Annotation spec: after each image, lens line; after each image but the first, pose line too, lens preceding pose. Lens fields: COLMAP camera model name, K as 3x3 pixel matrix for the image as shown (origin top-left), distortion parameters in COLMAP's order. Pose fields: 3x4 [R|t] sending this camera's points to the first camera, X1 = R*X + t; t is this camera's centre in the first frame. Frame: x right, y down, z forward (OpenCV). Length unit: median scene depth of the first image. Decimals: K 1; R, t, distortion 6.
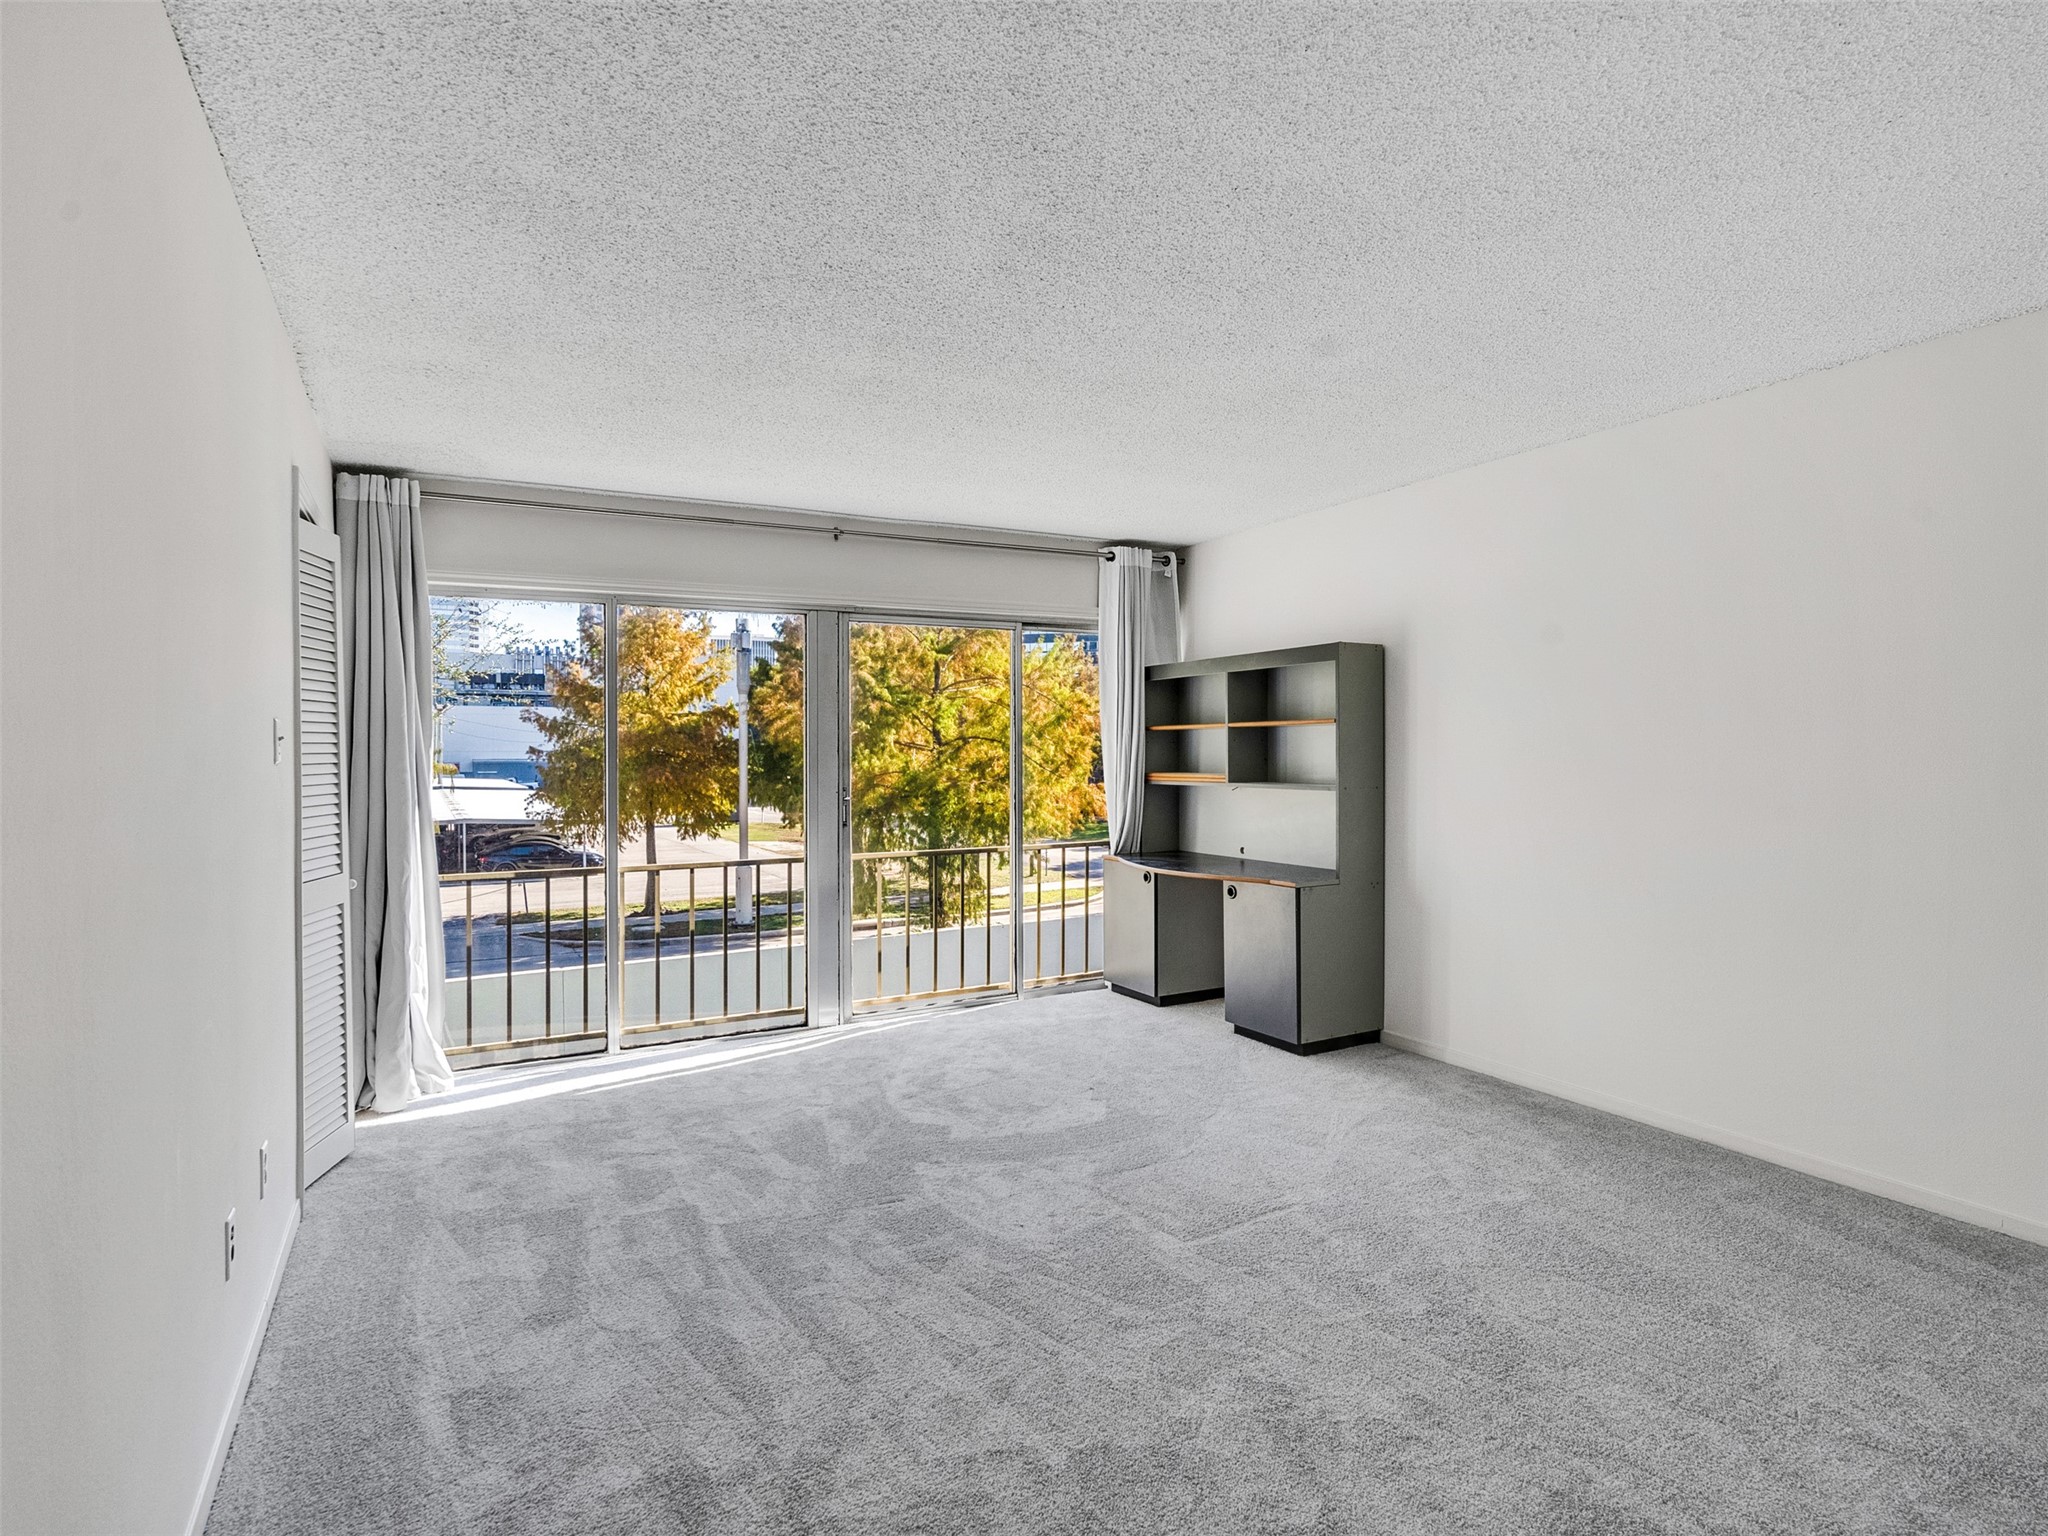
lens RADIAL K [[1048.1, 0, 1022.0], [0, 1048.1, 766.0], [0, 0, 1]] dist [-0.009051, 0.005426]
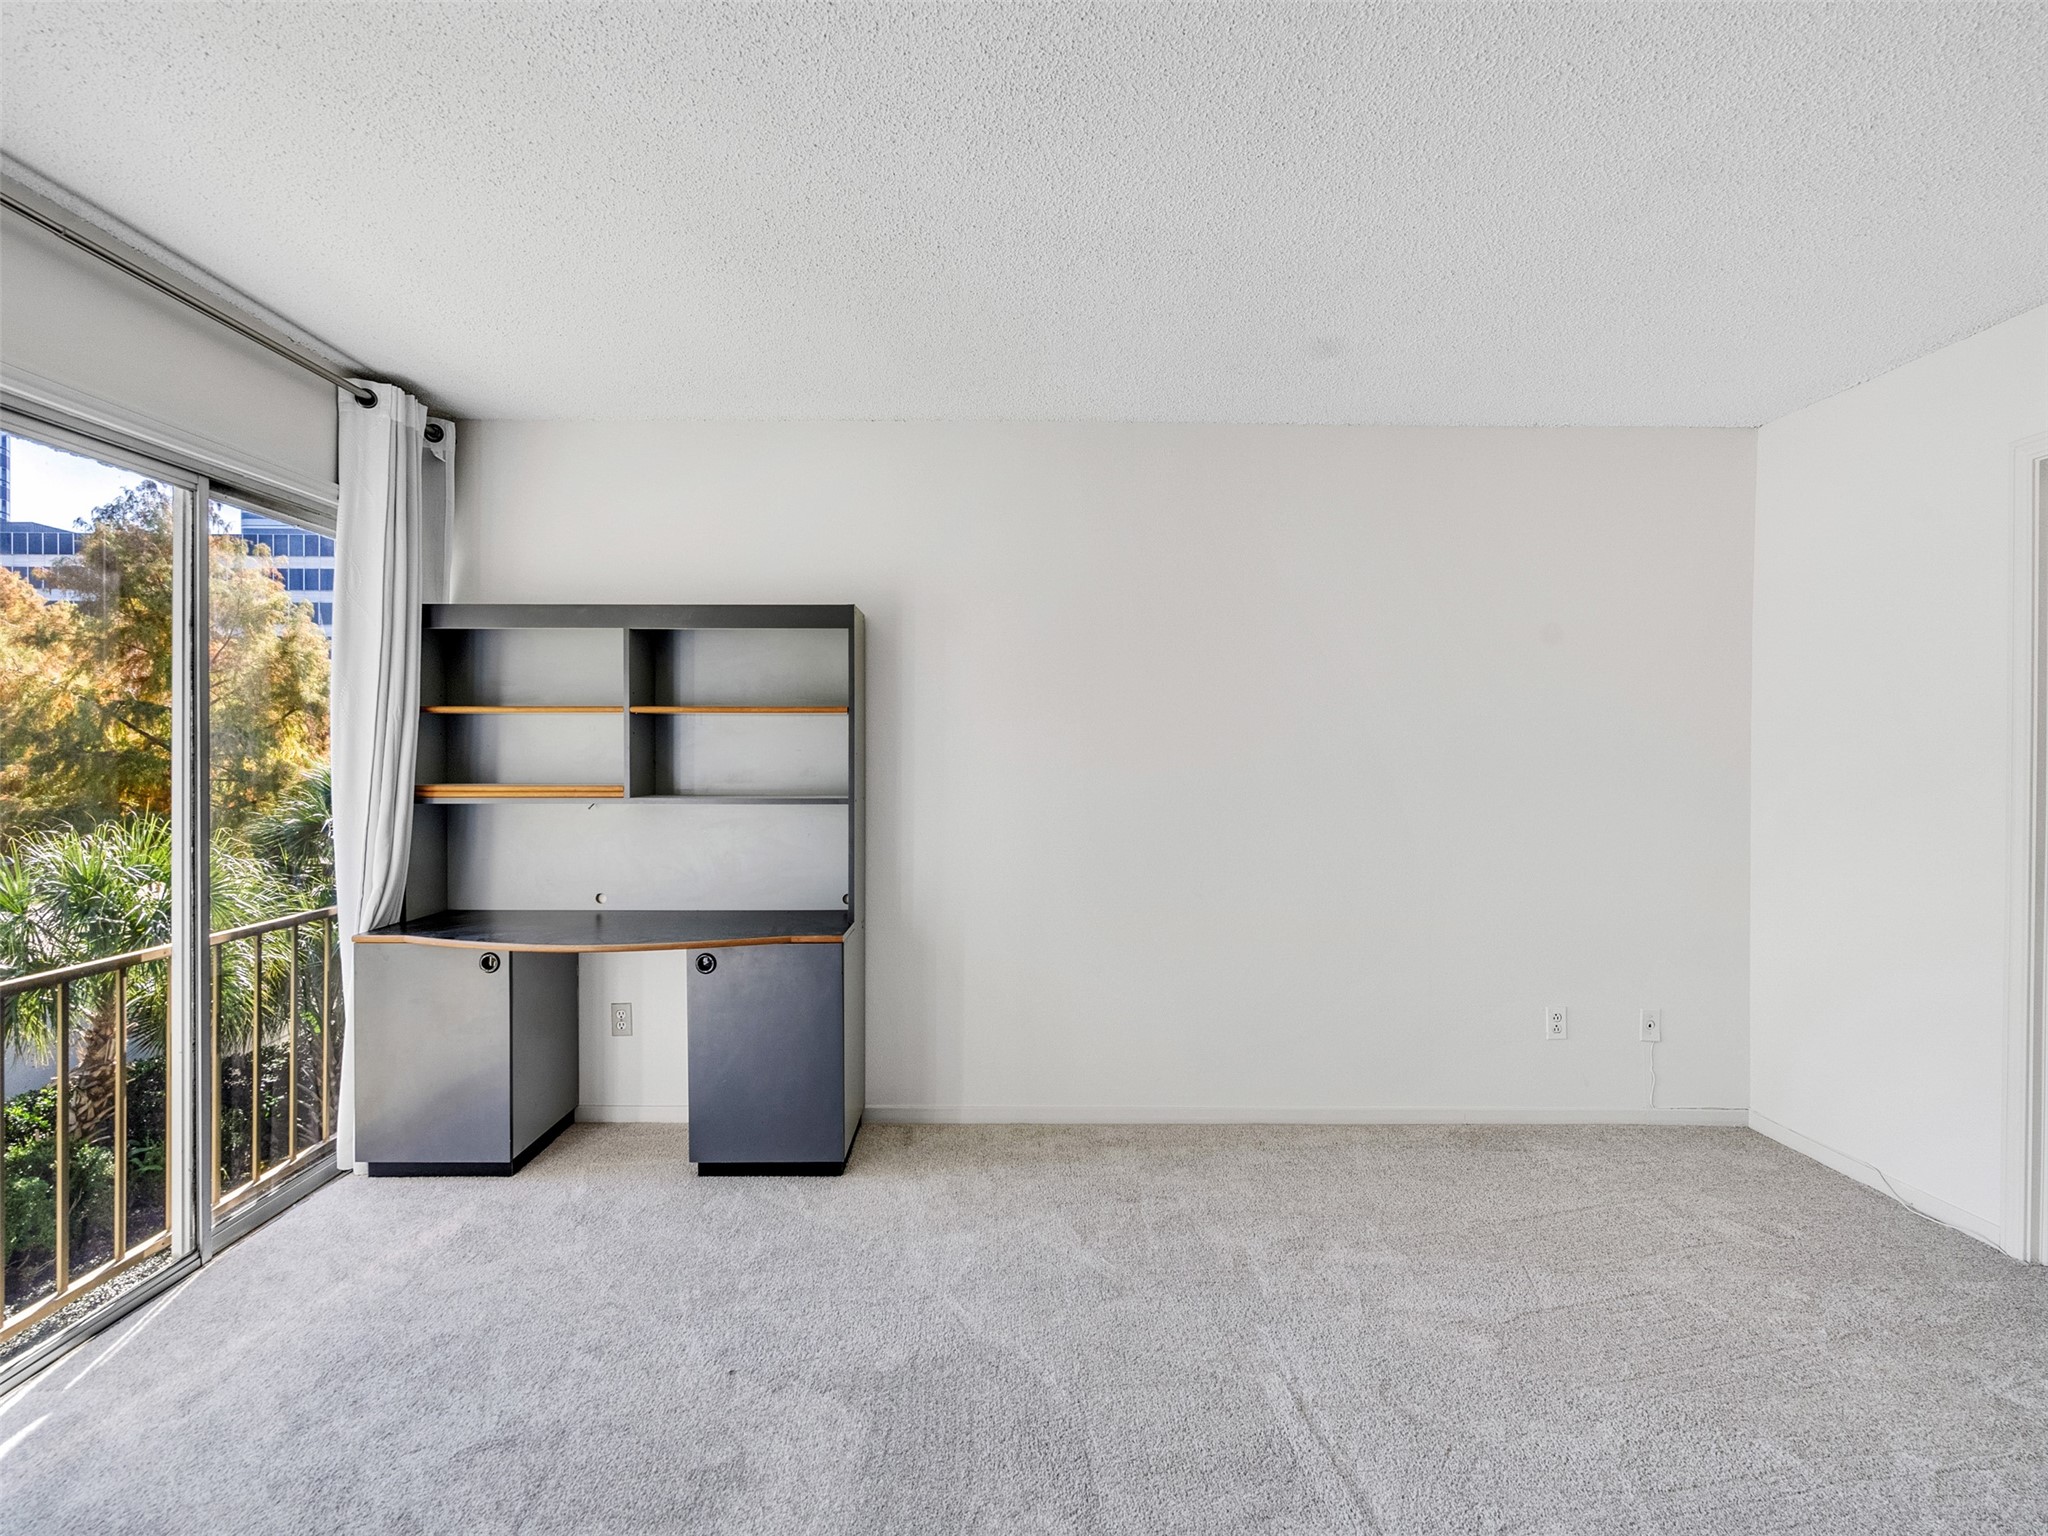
lens RADIAL K [[1048.1, 0, 1023.8], [0, 1048.1, 759.9], [0, 0, 1]] dist [-0.009051, 0.005426]
pose [[0.477484, -0.002851, 0.878636, -0.255483], [0.006501, 0.999979, -0.000288, -0.005661], [-0.878617, 0.005849, 0.477492, 0.462644]]
